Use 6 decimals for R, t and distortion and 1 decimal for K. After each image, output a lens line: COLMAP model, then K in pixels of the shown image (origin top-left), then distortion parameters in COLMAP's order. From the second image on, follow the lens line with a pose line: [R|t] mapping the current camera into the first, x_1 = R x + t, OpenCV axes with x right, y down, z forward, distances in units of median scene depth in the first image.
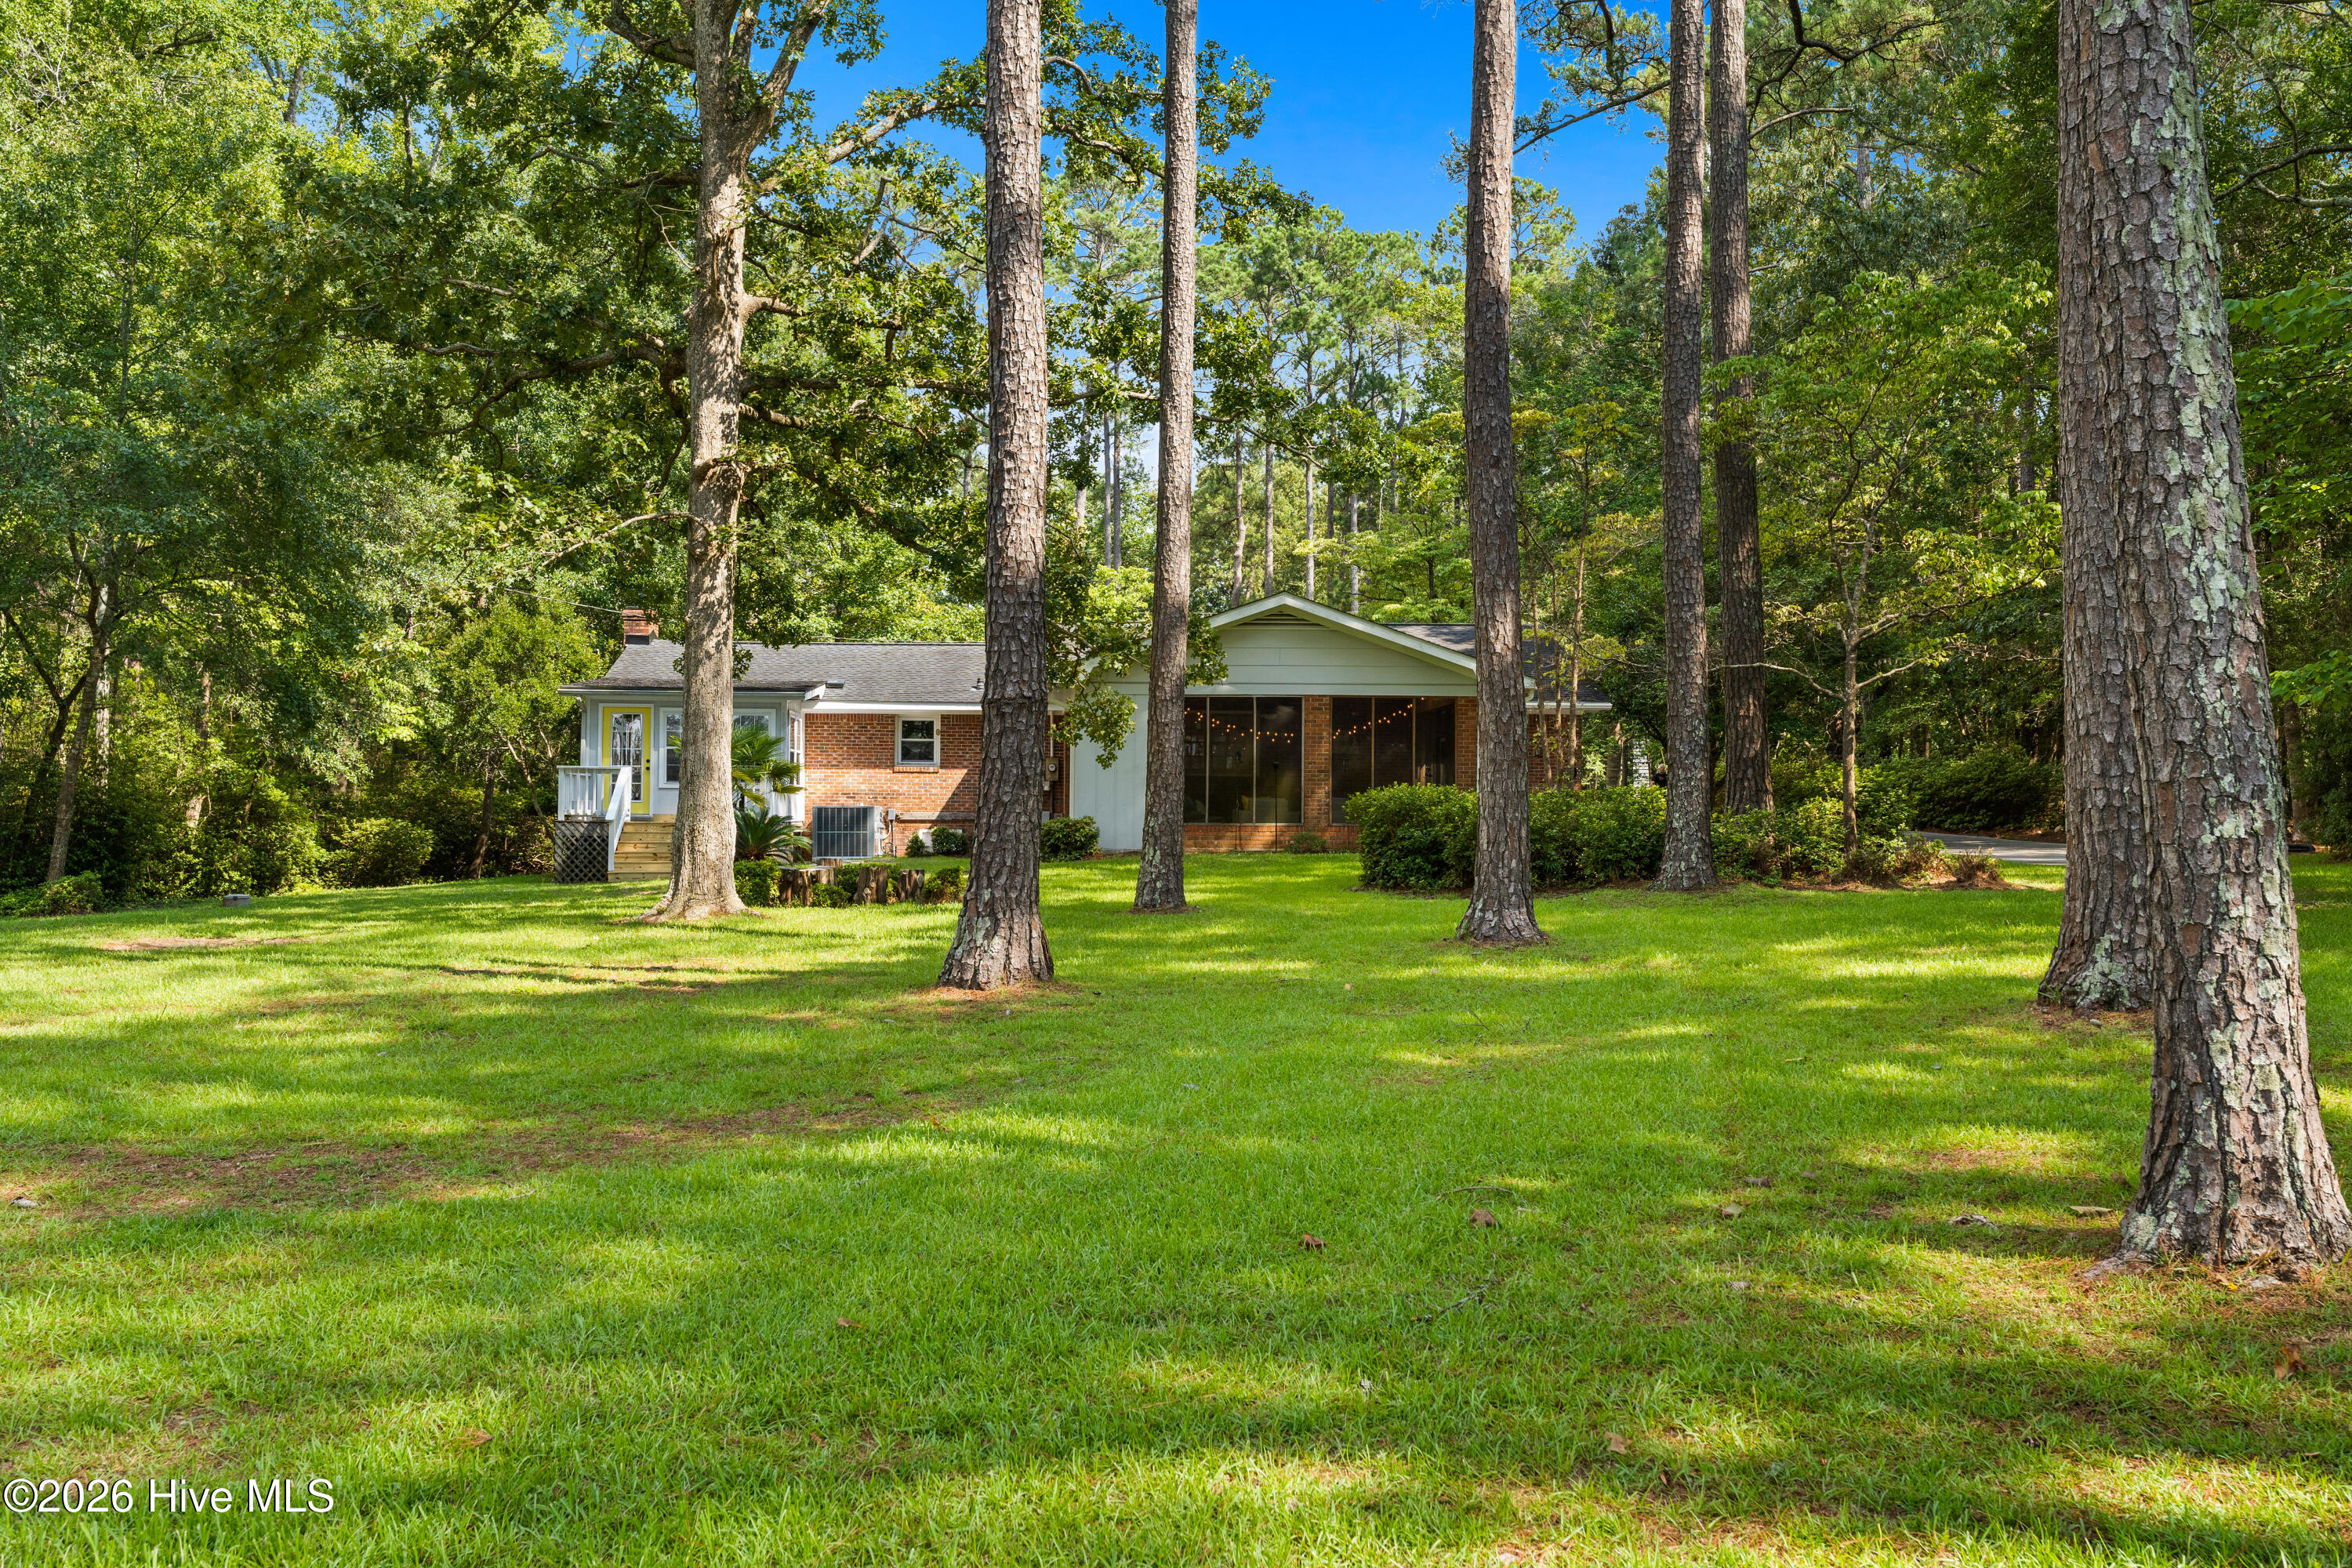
lens RADIAL K [[2190.0, 0, 1128.1], [0, 2190.0, 795.3], [0, 0, 1]] dist [0.017061, 0.007252]
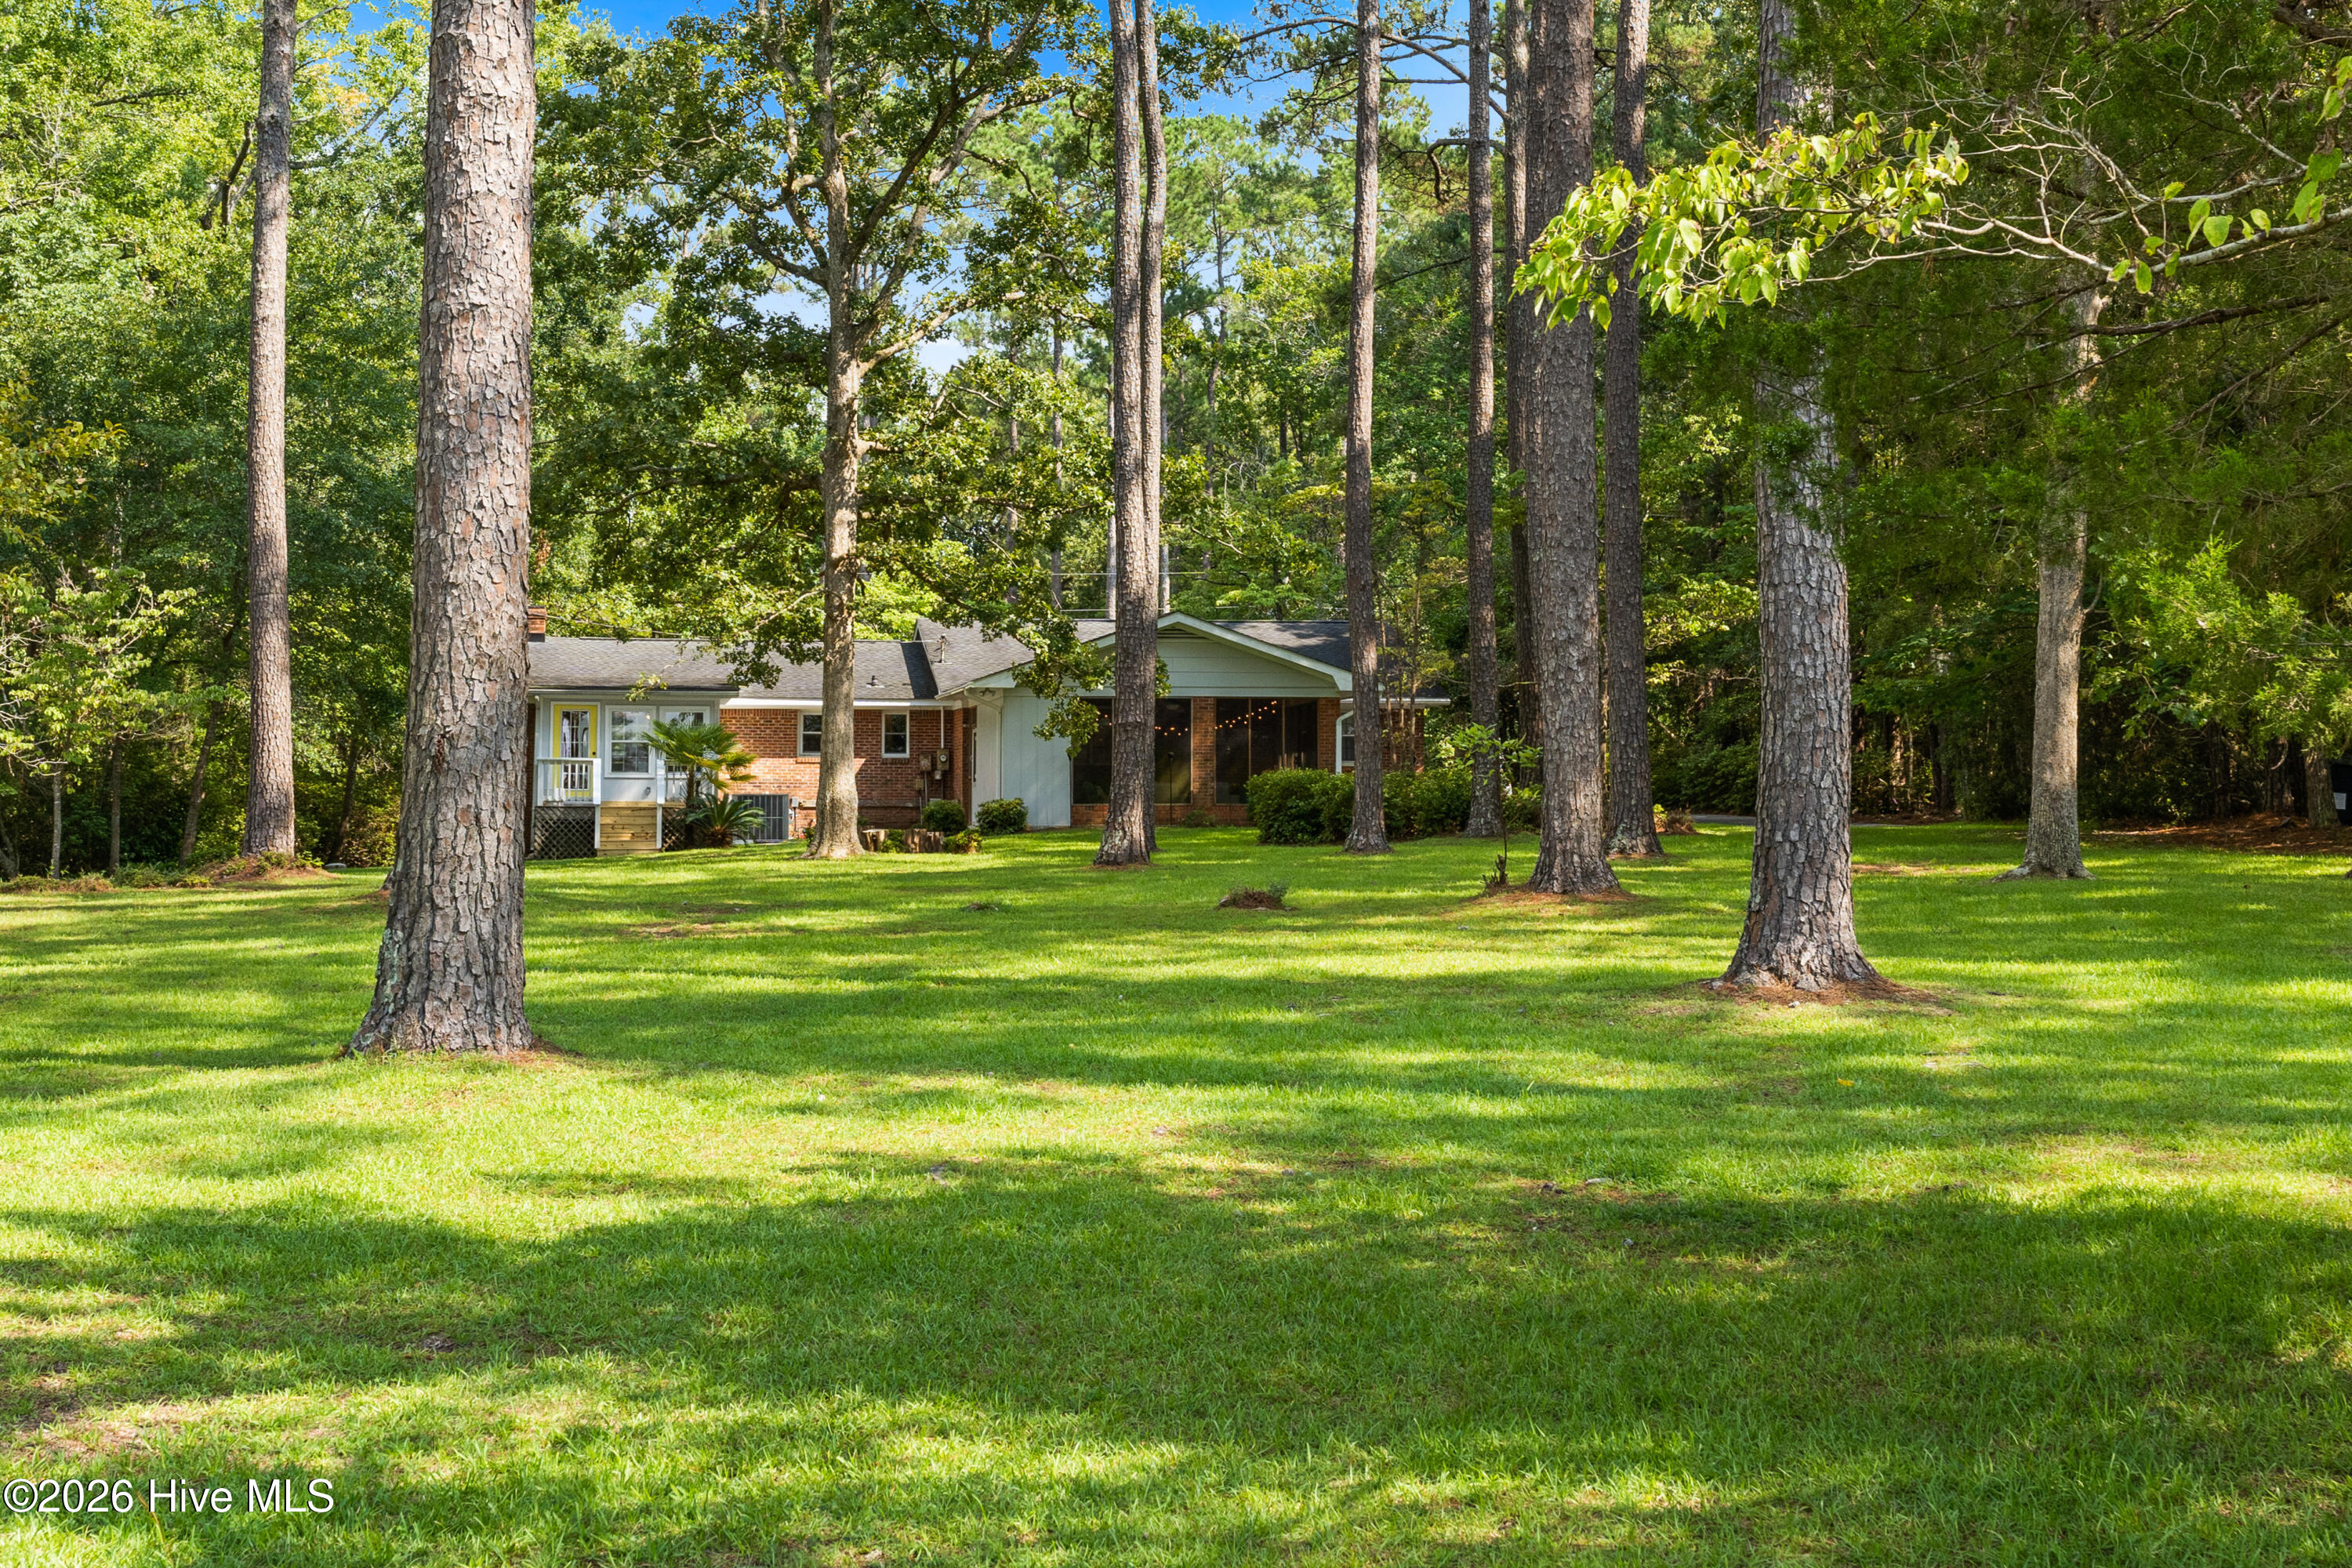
lens RADIAL K [[3549.3, 0, 1176.0], [0, 3549.3, 784.0], [0, 0, 1]] dist [0.013624, 0.020210]
pose [[0.991839, -0.004043, 0.127430, -0.228981], [0.004754, 0.999975, -0.005277, 0.015880], [-0.127405, 0.005839, 0.991834, -1.199830]]
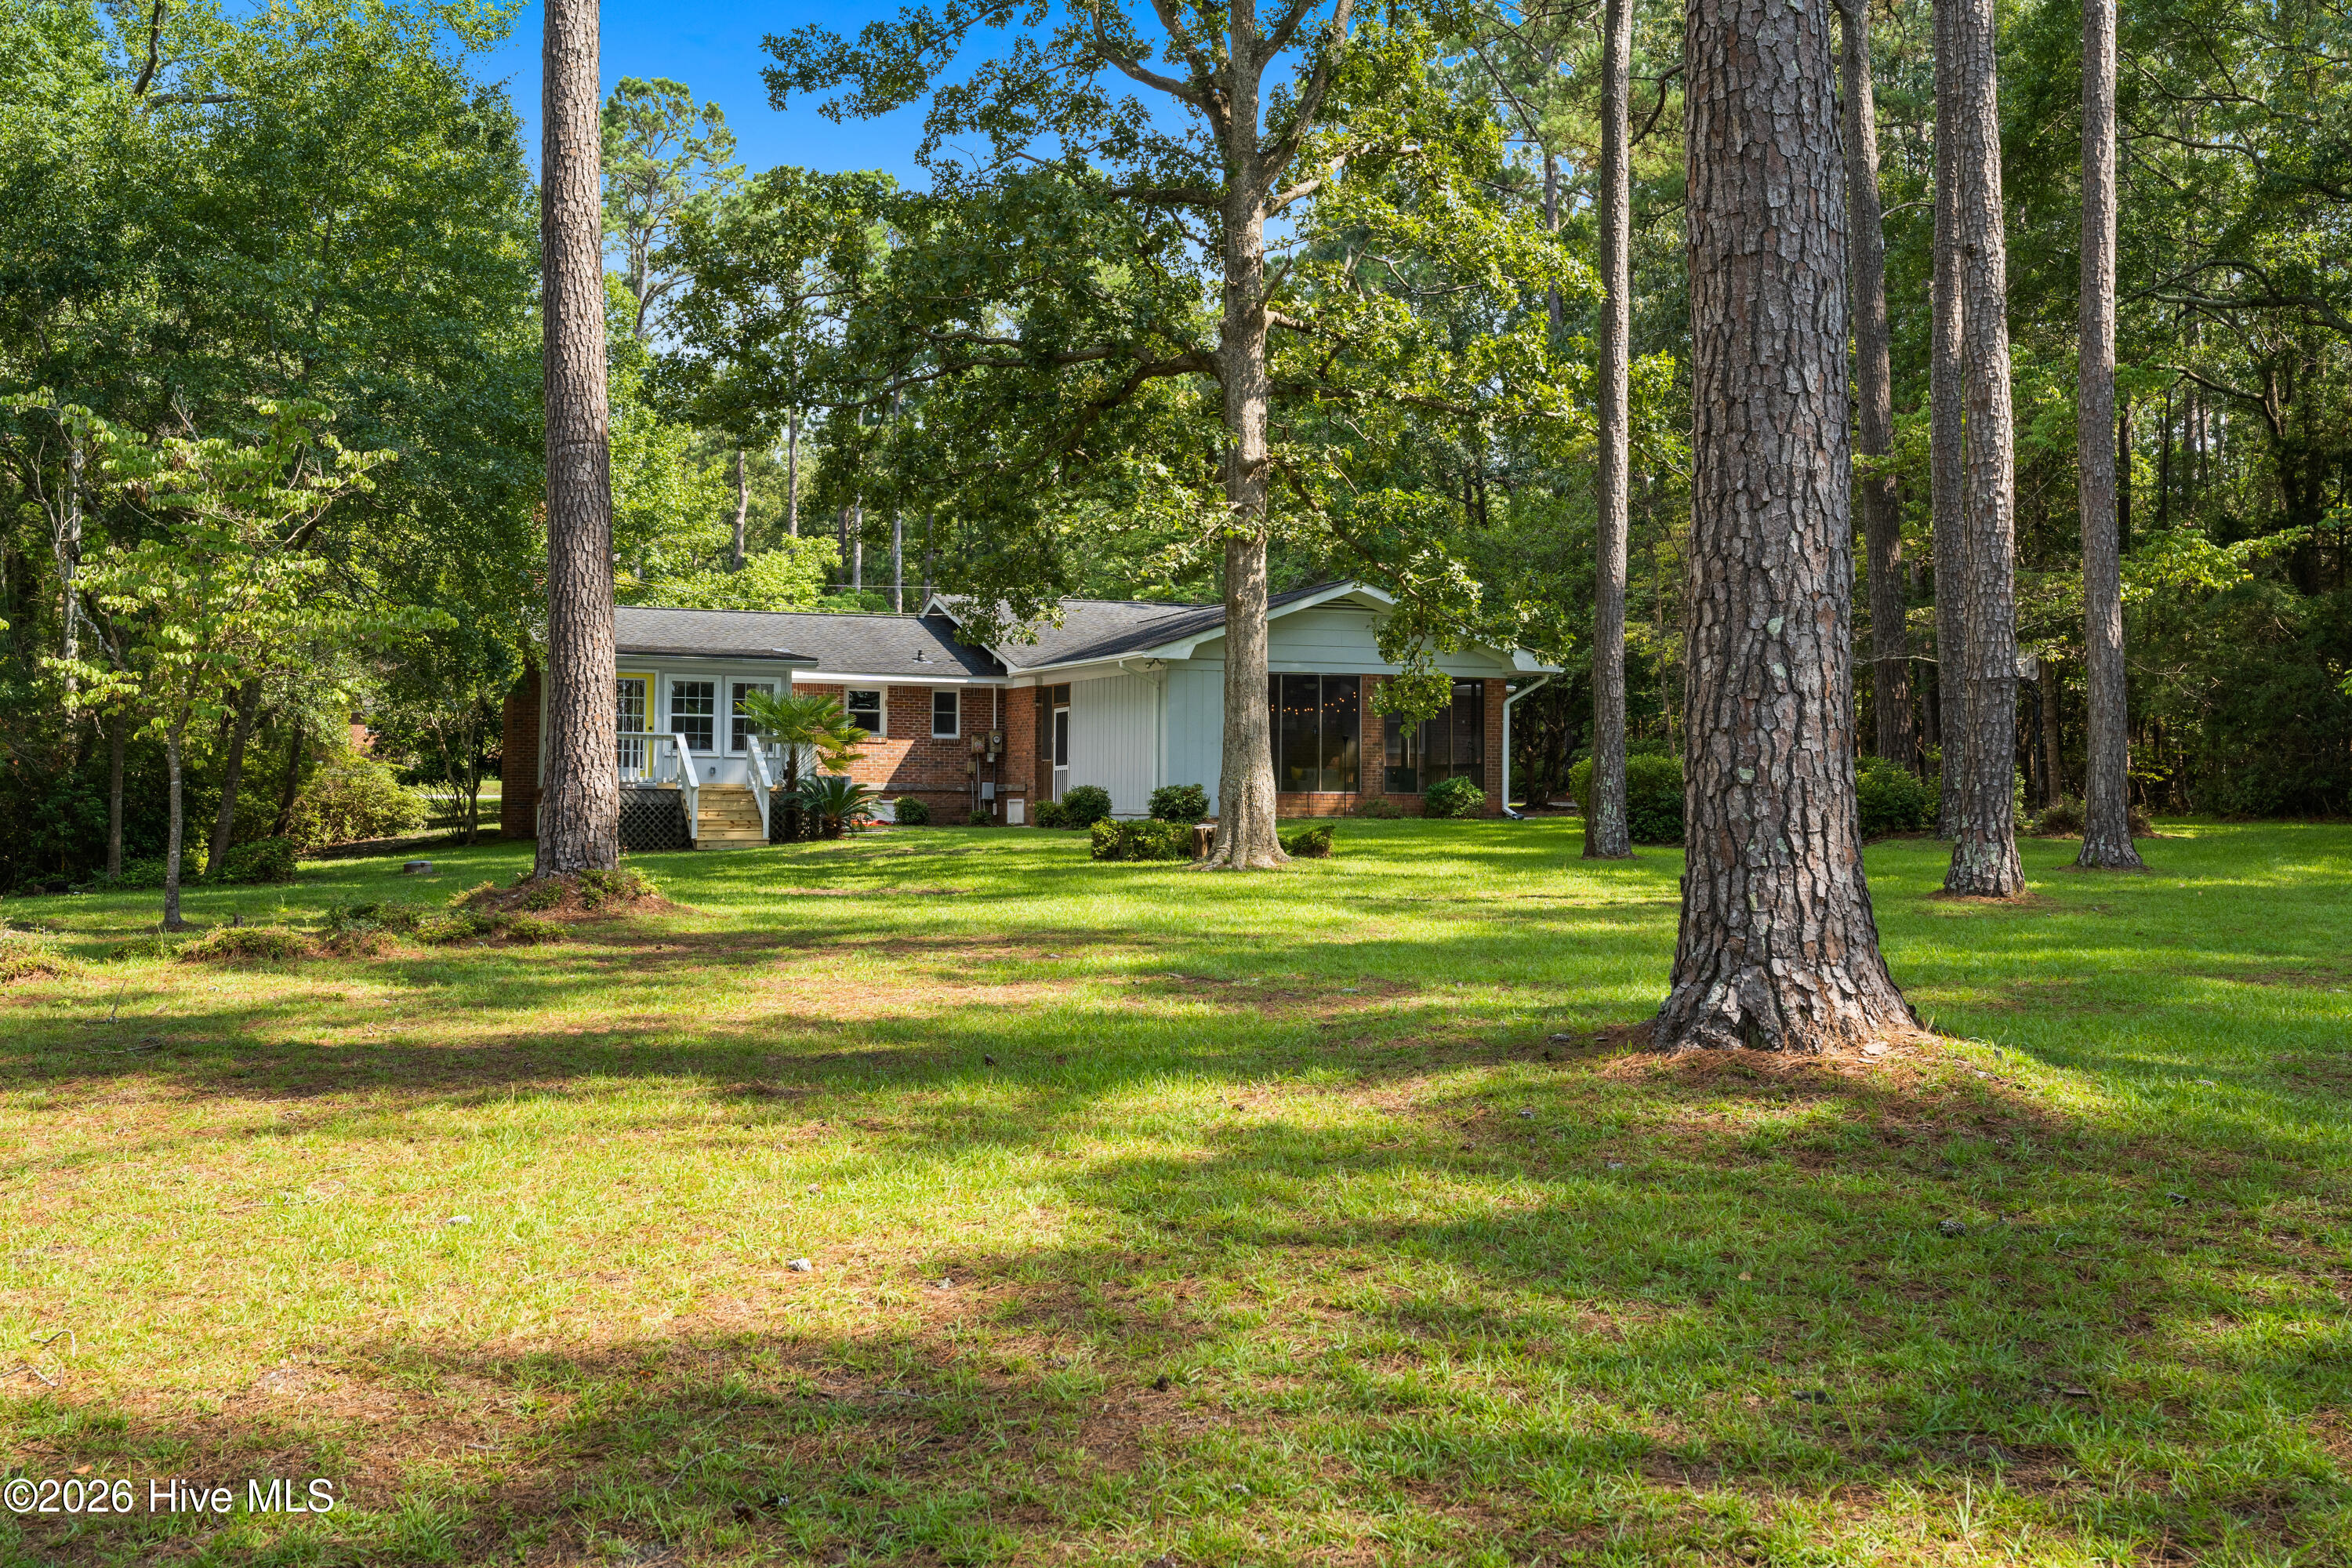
lens RADIAL K [[2345.5, 0, 1169.1], [0, 2345.5, 735.8], [0, 0, 1]] dist [0.000432, 0.001117]
pose [[0.936864, 0.011448, 0.349507, -0.540177], [-0.004744, 0.999788, -0.020030, 0.011437], [-0.349663, 0.017108, 0.936720, -0.081945]]
